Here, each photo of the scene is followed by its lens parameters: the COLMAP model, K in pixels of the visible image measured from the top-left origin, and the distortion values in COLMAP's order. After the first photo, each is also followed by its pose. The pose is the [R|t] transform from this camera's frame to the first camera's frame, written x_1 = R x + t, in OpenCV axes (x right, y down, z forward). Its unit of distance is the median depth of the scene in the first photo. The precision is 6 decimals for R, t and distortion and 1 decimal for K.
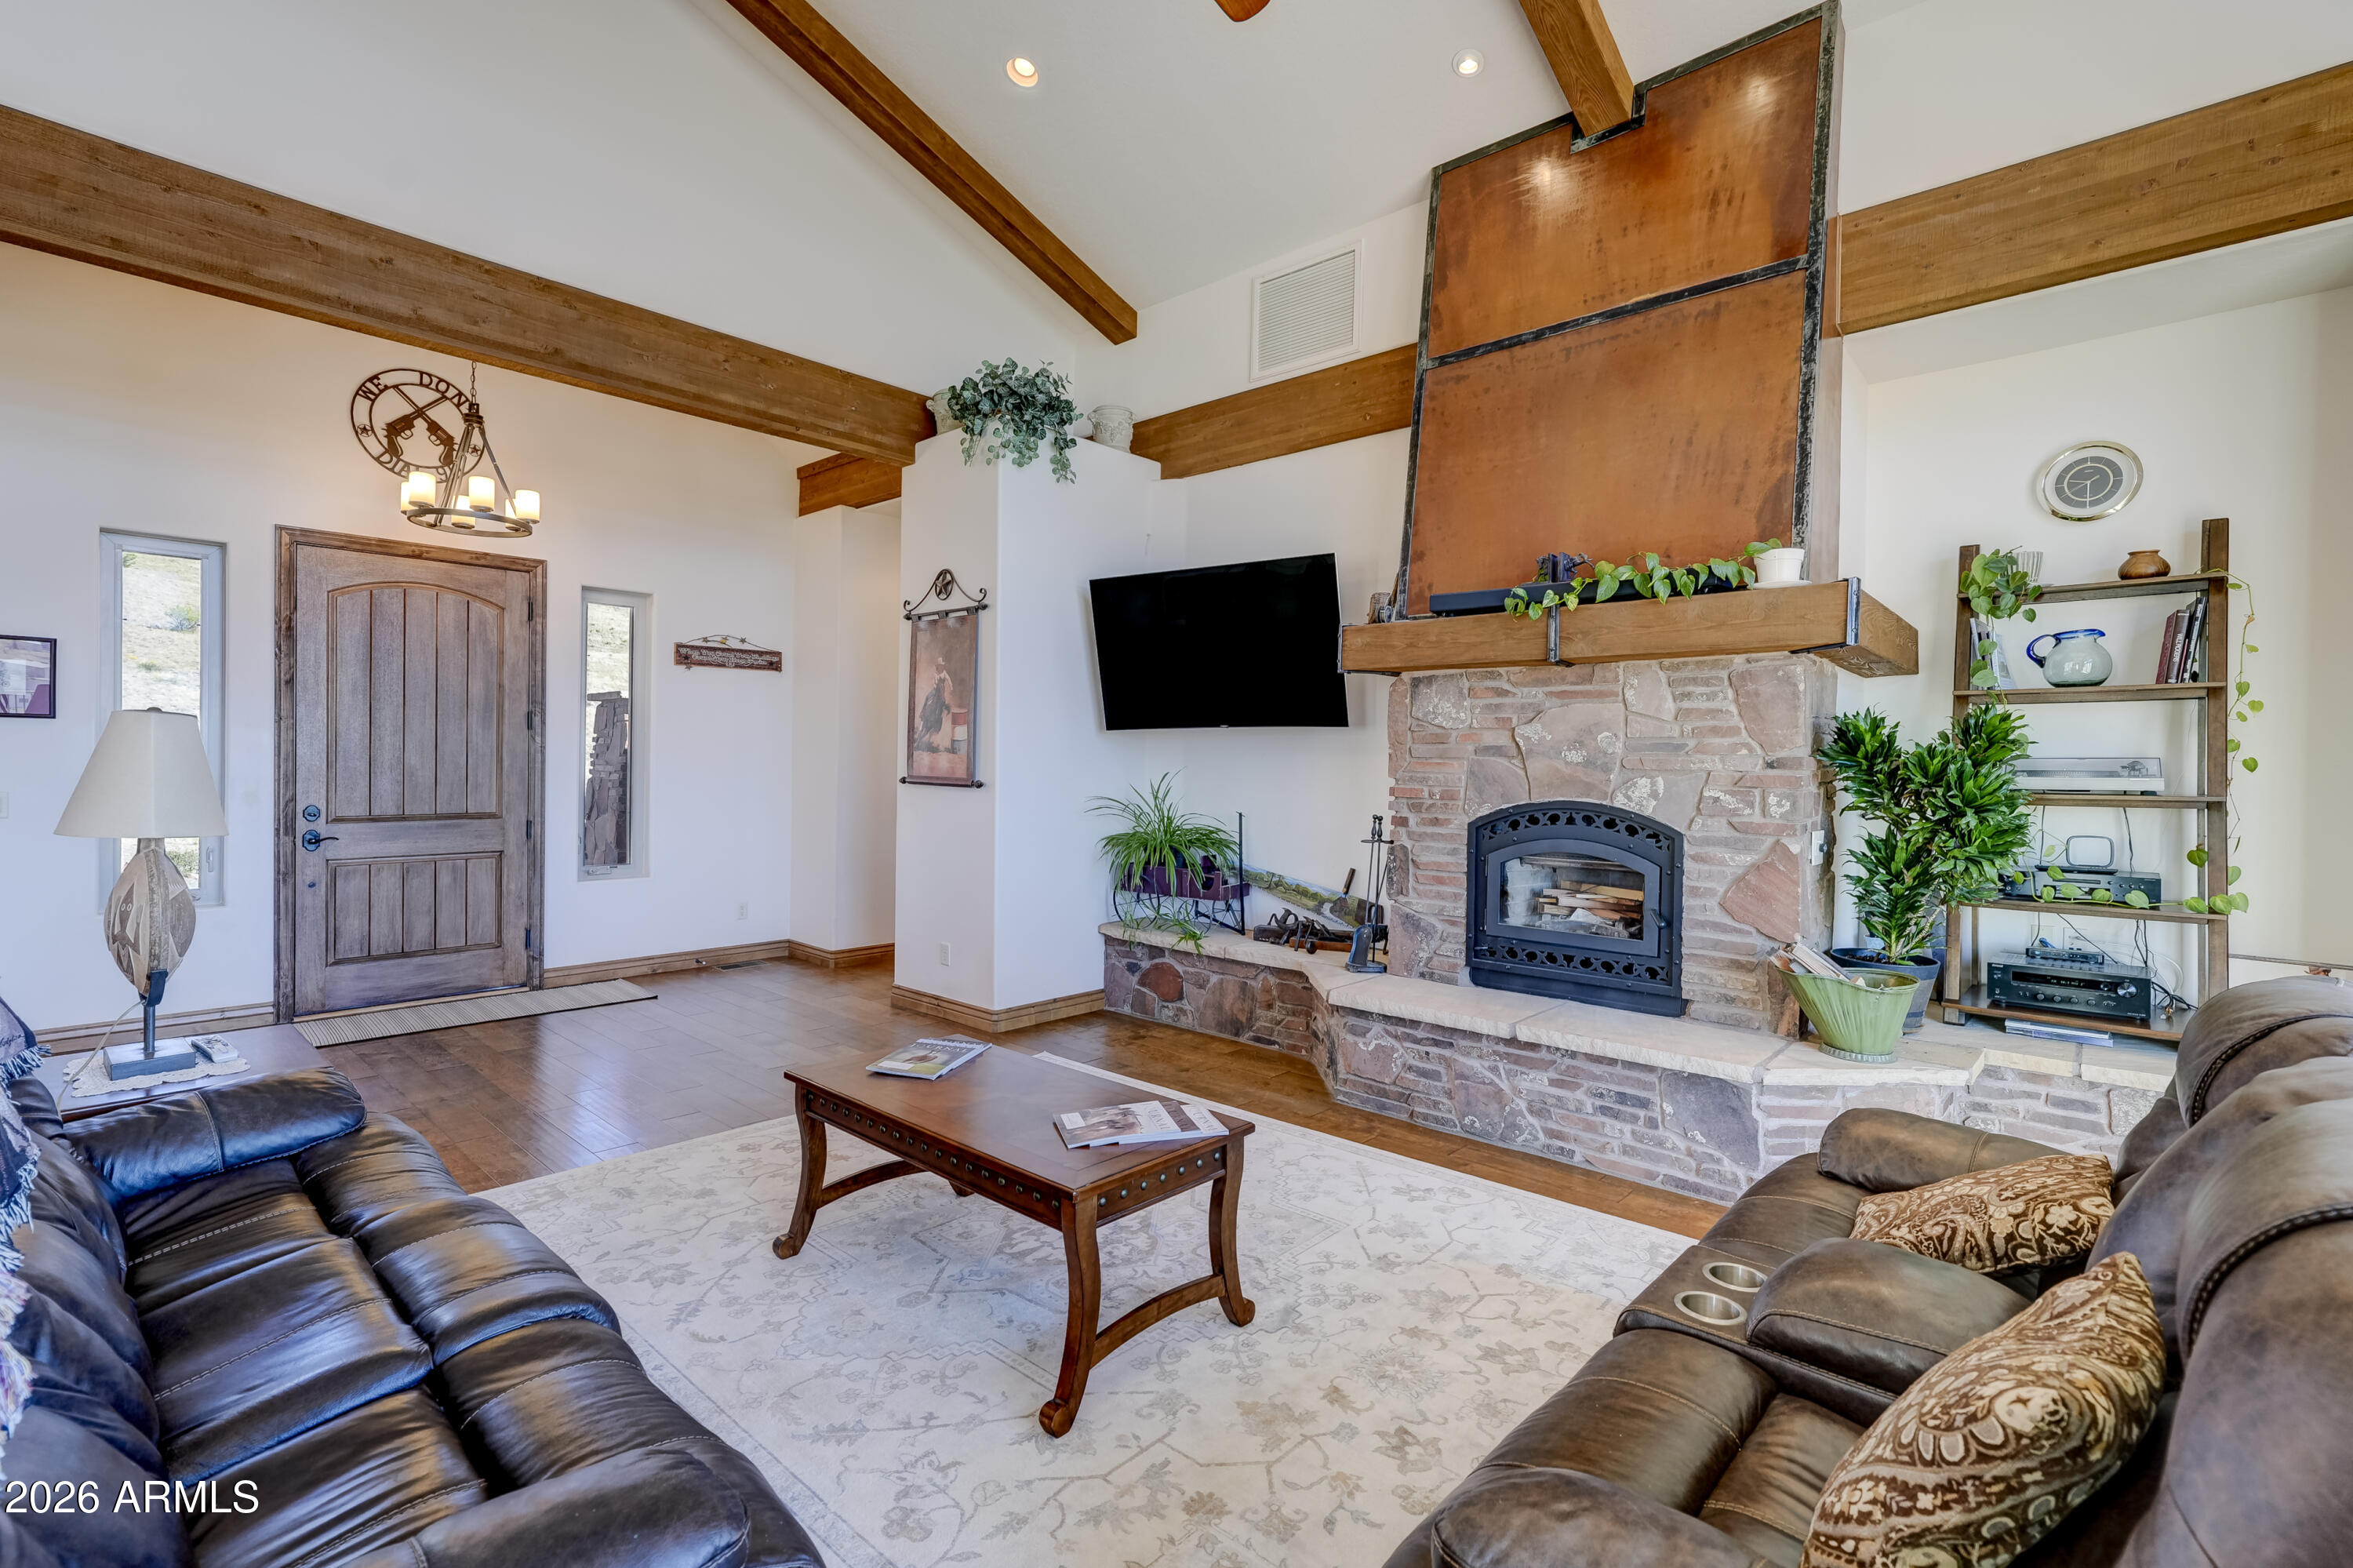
lens RADIAL K [[1064.0, 0, 1176.6], [0, 1064.0, 767.9], [0, 0, 1]] dist [-0.018421, 0.015764]
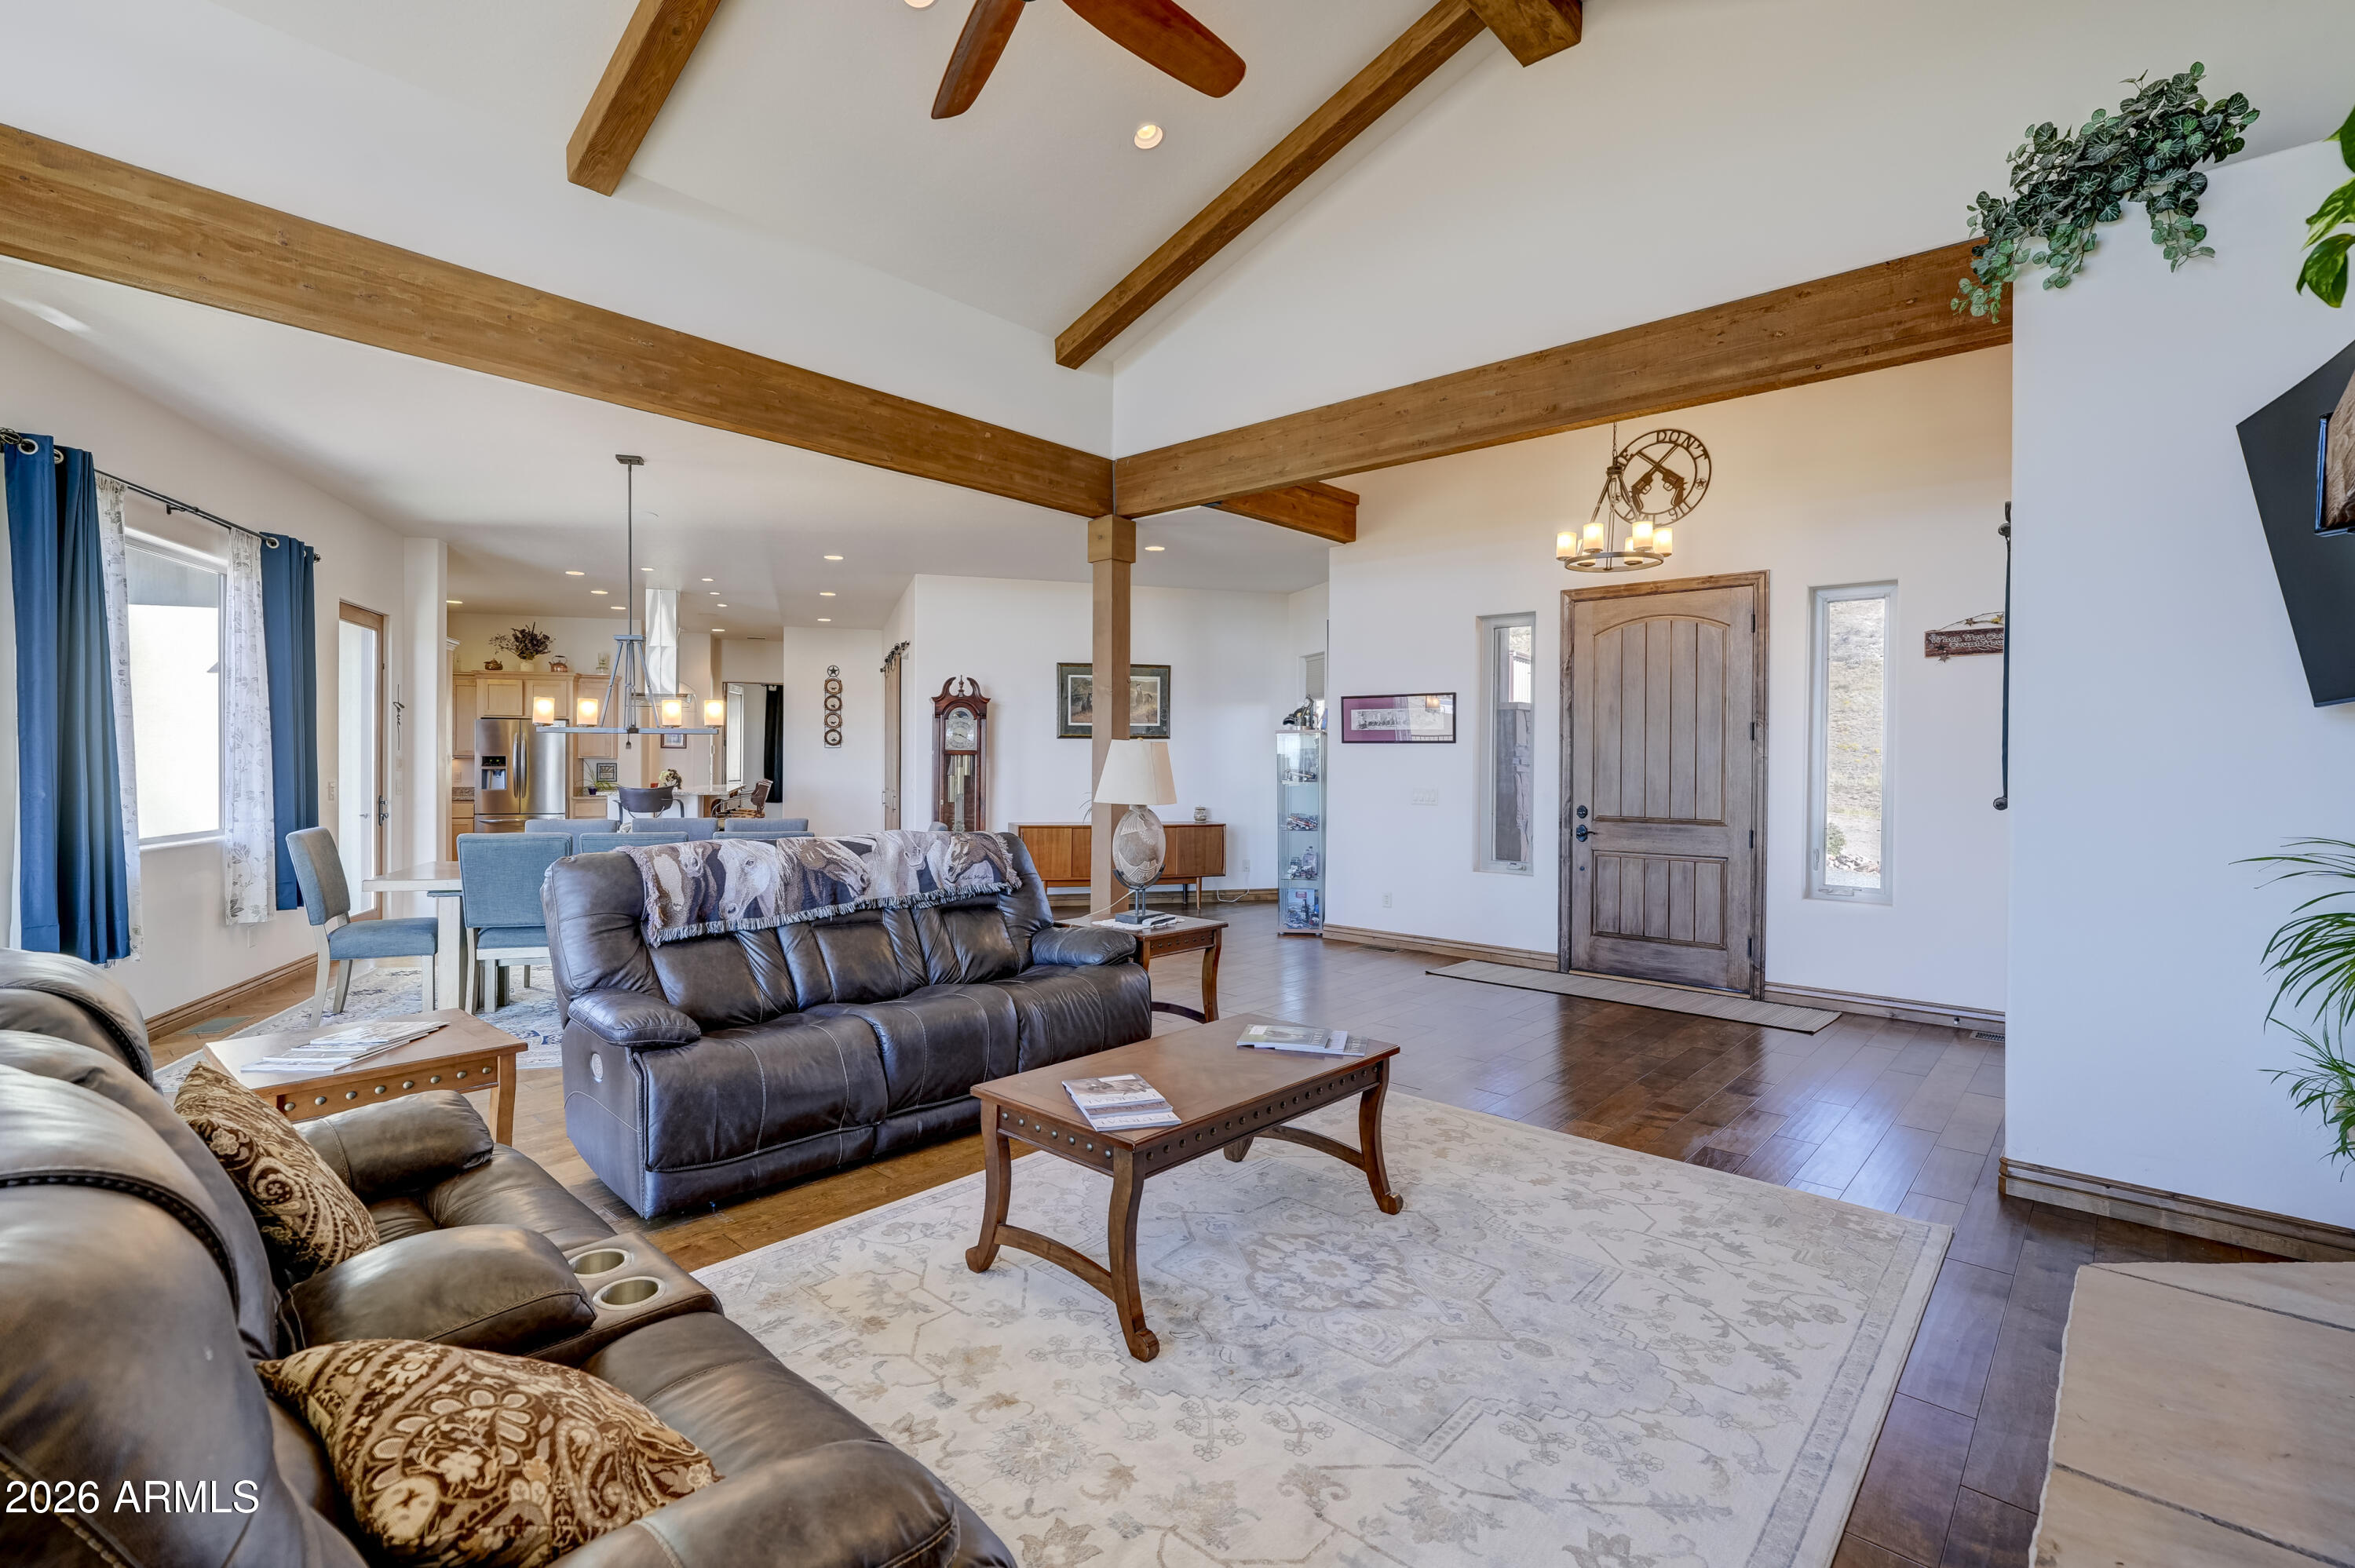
lens RADIAL K [[1084.3, 0, 1126.1], [0, 1084.3, 766.5], [0, 0, 1]] dist [-0.010623, 0.000102]
pose [[-0.021229, -0.006173, -0.999756, 0.489091], [-0.014123, 0.999883, -0.005874, 0.003727], [0.999675, 0.013995, -0.021314, 0.479420]]
